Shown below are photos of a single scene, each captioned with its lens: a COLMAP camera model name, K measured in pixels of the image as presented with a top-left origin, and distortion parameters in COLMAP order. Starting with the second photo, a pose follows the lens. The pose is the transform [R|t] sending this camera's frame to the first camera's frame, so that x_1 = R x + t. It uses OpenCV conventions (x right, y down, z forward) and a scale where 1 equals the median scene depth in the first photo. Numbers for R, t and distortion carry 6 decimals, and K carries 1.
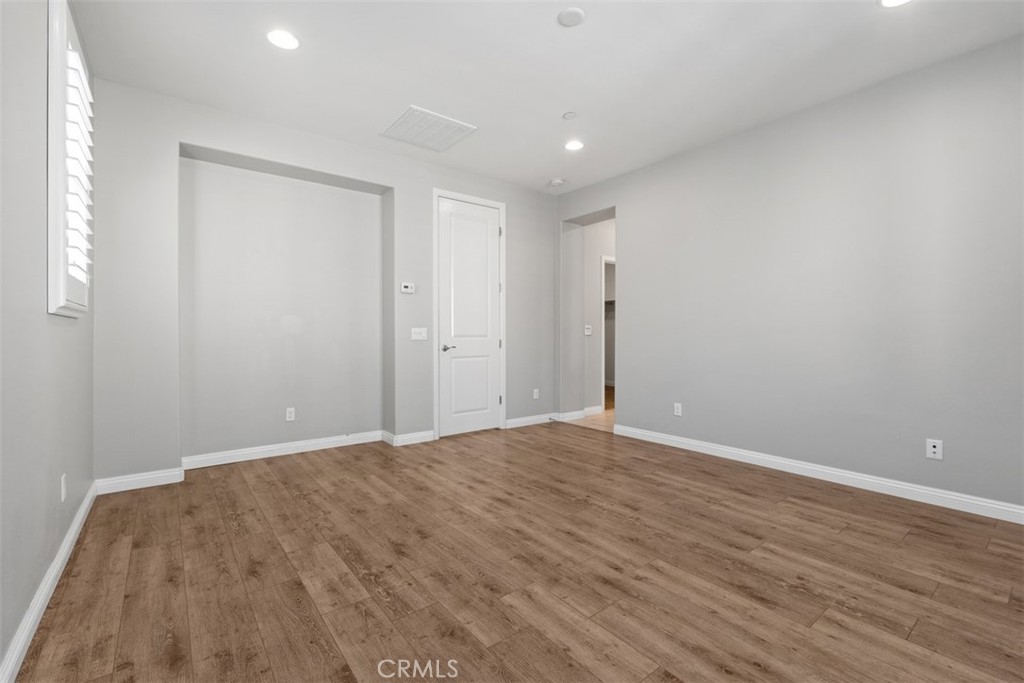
lens RADIAL K [[443.4, 0, 510.4], [0, 443.4, 330.3], [0, 0, 1]] dist [0.000081, -0.000009]
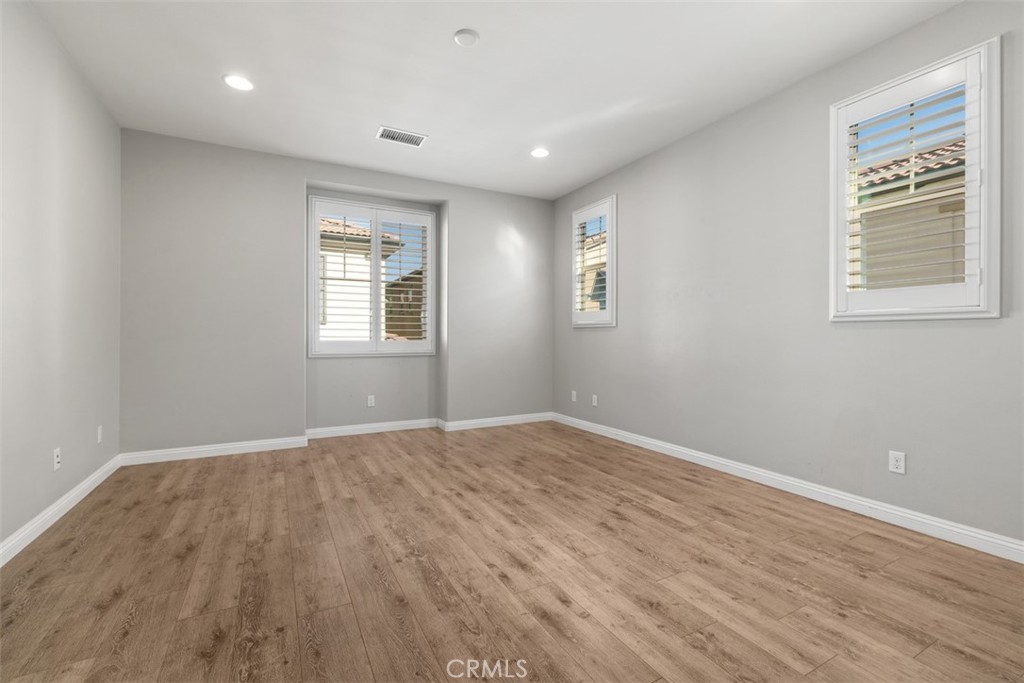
lens RADIAL K [[443.4, 0, 510.4], [0, 443.4, 330.3], [0, 0, 1]] dist [0.000081, -0.000009]
pose [[-0.984783, 0.000917, 0.173786, -0.160351], [-0.002877, 0.999763, -0.021575, 0.021183], [-0.173764, -0.021746, -0.984547, 2.116043]]
